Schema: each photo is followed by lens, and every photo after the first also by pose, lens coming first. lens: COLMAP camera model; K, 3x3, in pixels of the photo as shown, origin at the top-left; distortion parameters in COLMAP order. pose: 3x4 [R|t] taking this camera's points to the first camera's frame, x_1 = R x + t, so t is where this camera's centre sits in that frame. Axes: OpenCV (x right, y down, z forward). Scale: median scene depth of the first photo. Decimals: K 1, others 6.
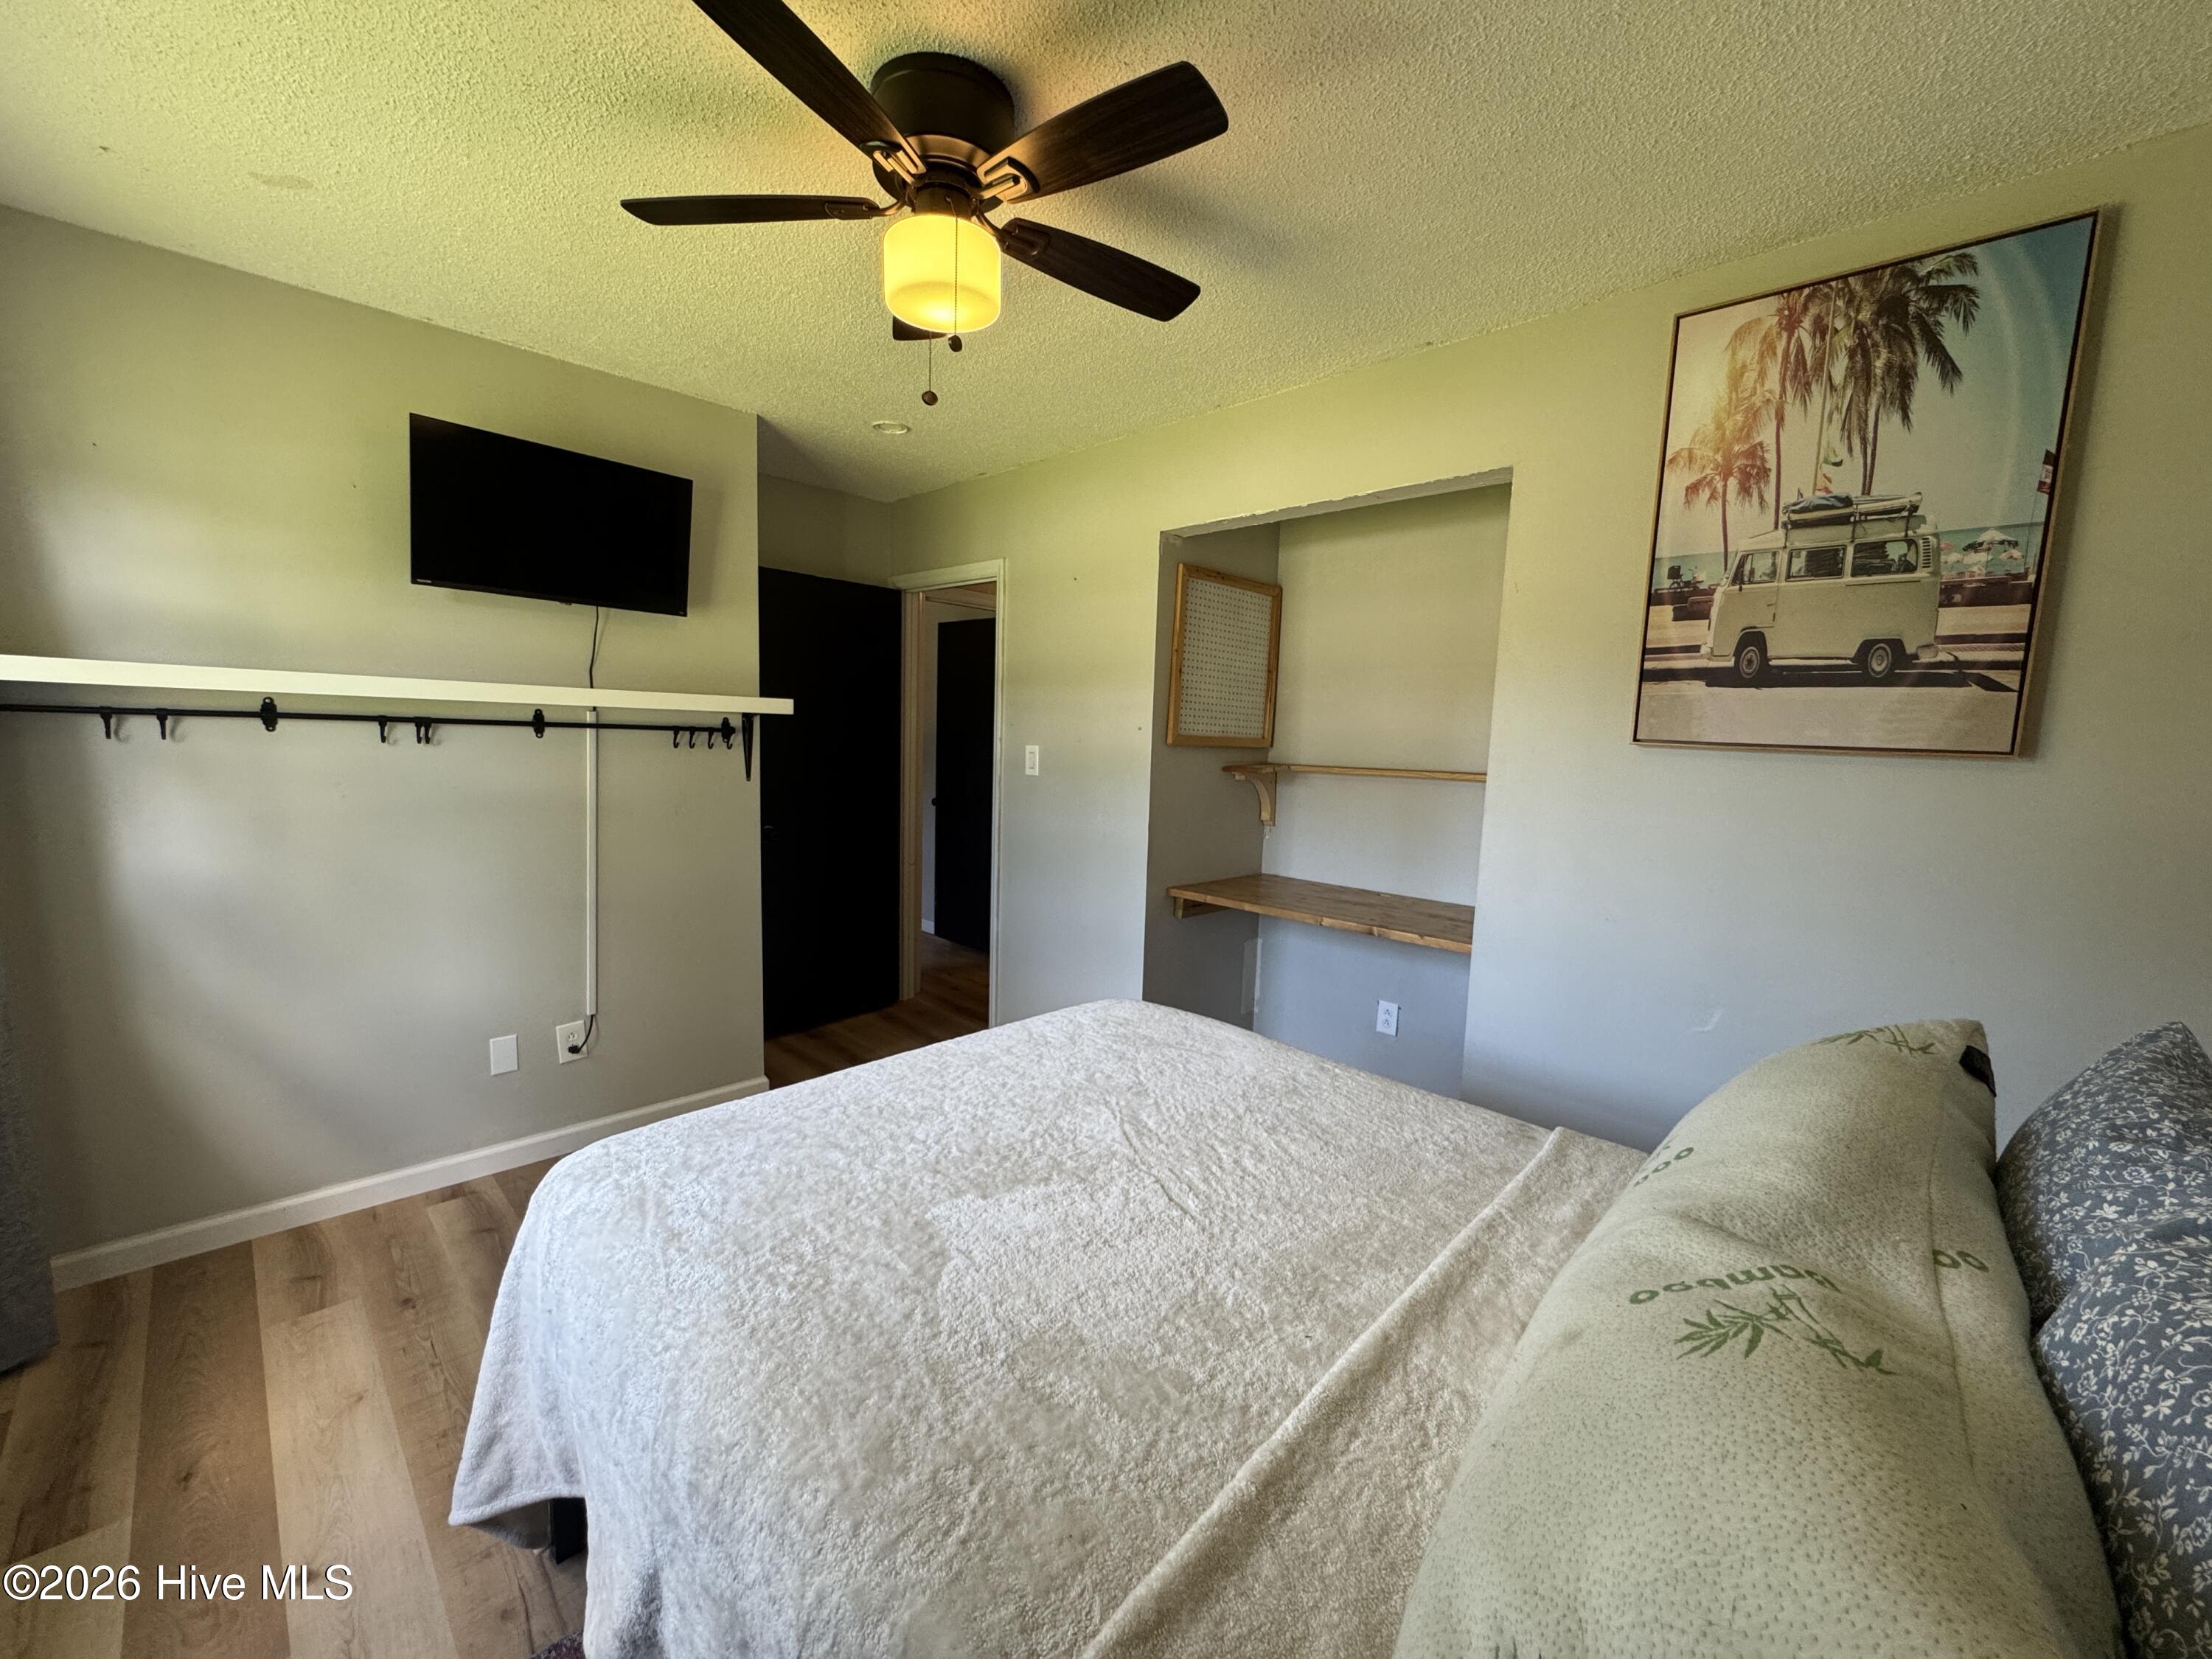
lens RADIAL K [[894.9, 0, 1104.2], [0, 894.9, 826.2], [0, 0, 1]] dist [-0.000917, -0.000451]
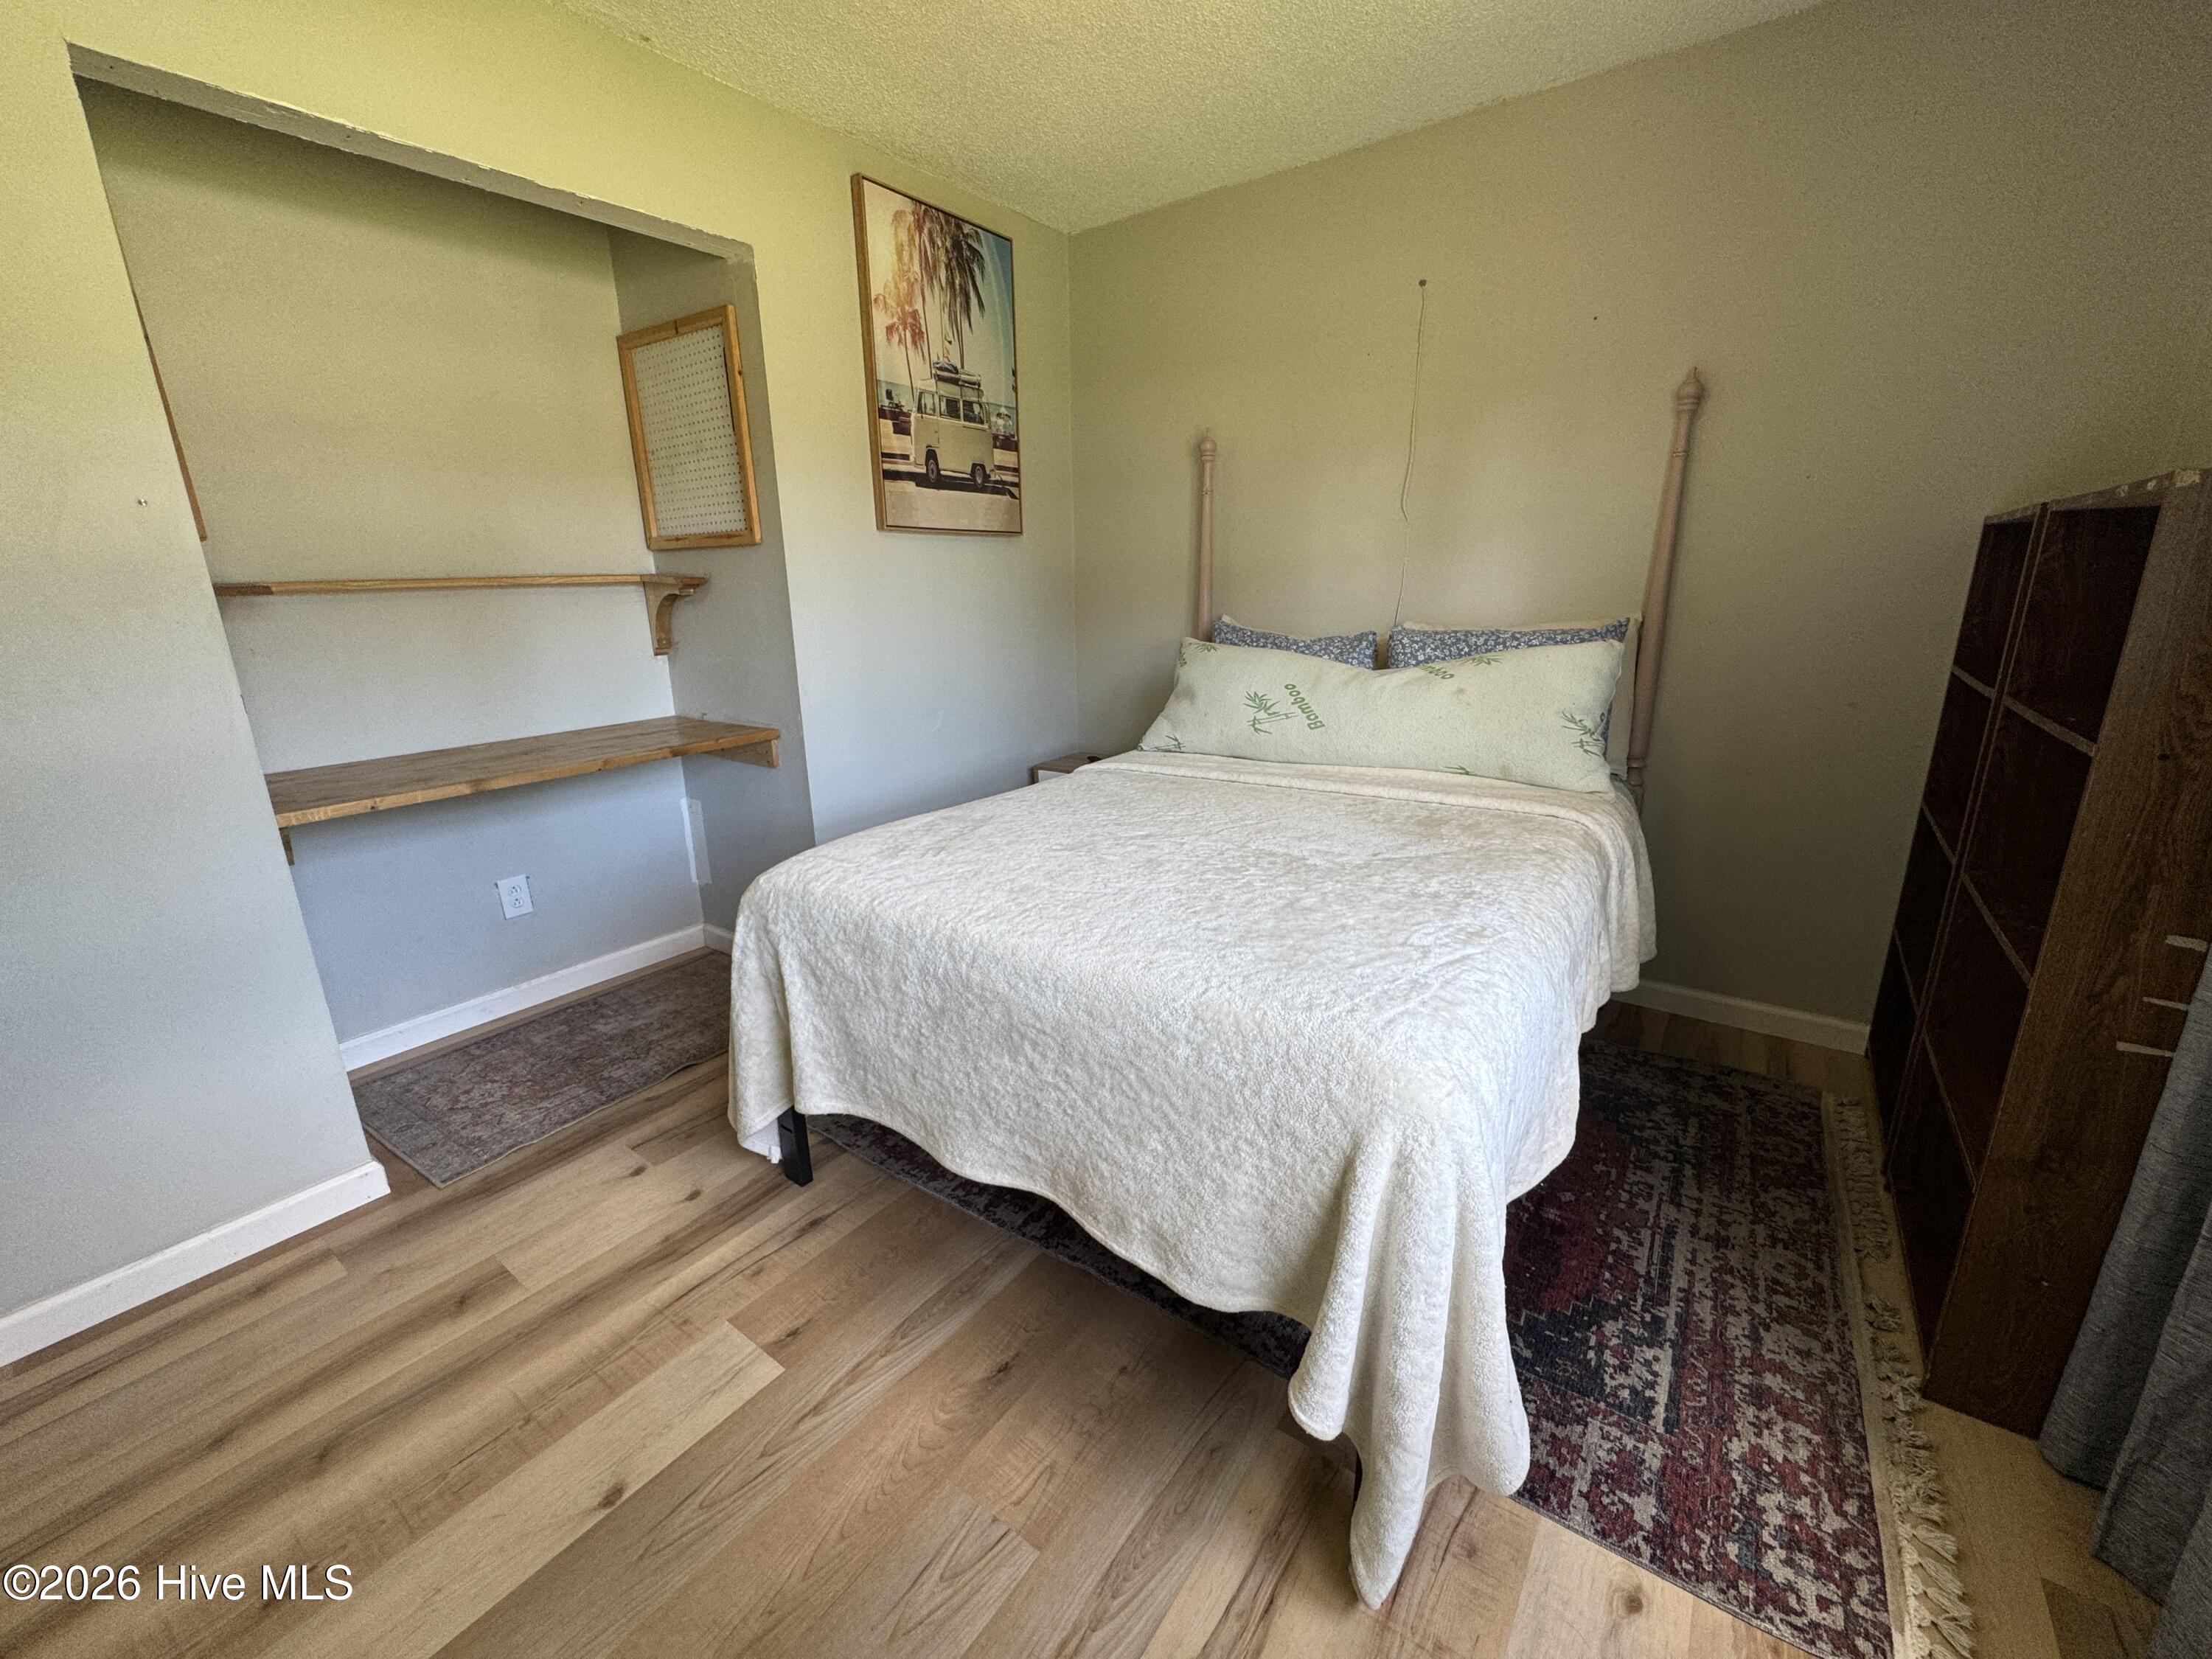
lens RADIAL K [[894.9, 0, 1105.6], [0, 894.9, 828.4], [0, 0, 1]] dist [-0.000917, -0.000451]
pose [[-0.151185, -0.291458, 0.944561, -0.944237], [0.126538, 0.941977, 0.310914, -0.051491], [-0.980373, 0.166529, -0.105533, 1.016724]]
